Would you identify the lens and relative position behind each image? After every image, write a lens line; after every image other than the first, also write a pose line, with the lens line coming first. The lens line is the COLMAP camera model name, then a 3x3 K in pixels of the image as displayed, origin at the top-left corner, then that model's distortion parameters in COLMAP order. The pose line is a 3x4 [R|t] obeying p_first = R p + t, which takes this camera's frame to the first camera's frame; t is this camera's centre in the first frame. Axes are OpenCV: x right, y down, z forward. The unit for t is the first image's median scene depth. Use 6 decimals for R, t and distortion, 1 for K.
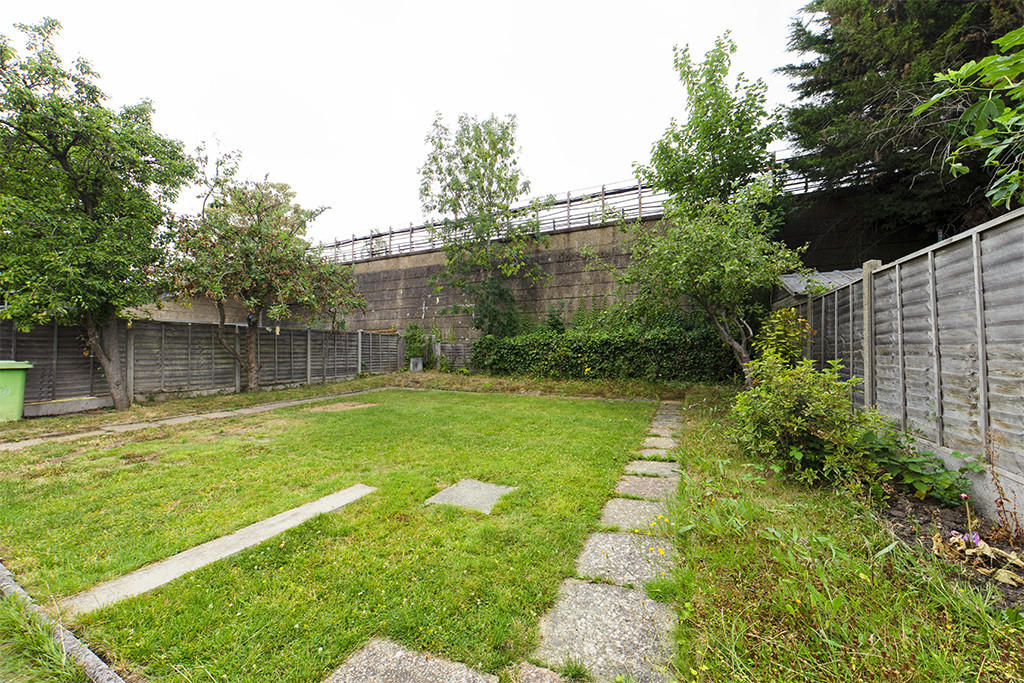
lens RADIAL K [[357.5, 0, 512.8], [0, 357.5, 344.0], [0, 0, 1]] dist [0.000670, -0.000562]
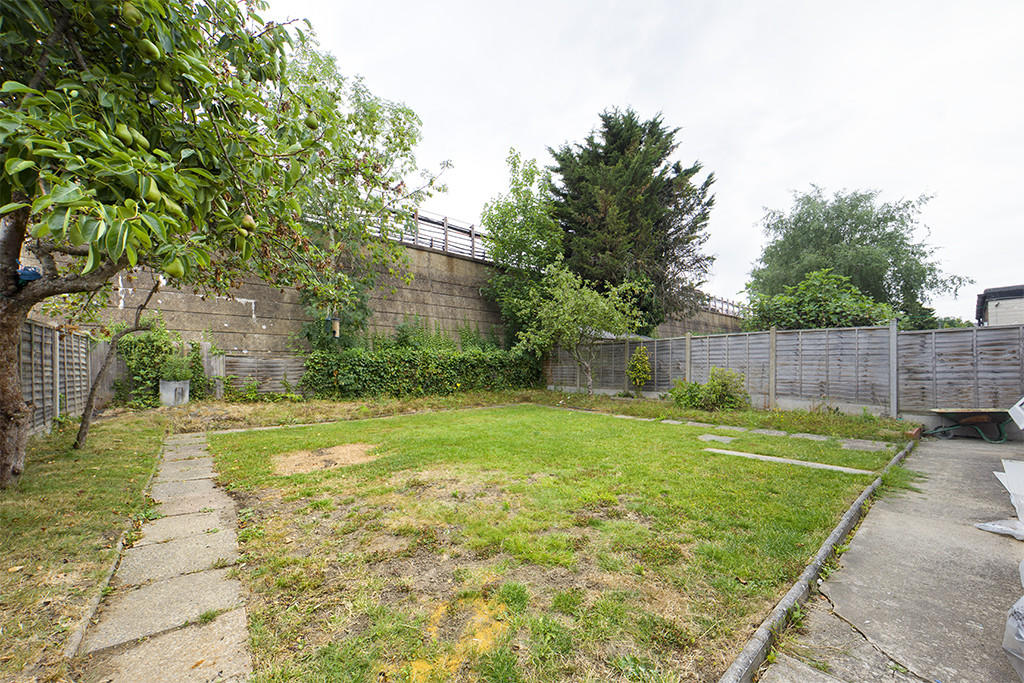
lens RADIAL K [[357.5, 0, 513.0], [0, 357.5, 367.6], [0, 0, 1]] dist [0.000670, -0.000562]
pose [[0.445226, -0.001592, 0.895417, -0.581994], [-0.013101, 0.999880, 0.008292, 0.006242], [-0.895322, -0.015422, 0.445151, 0.290594]]
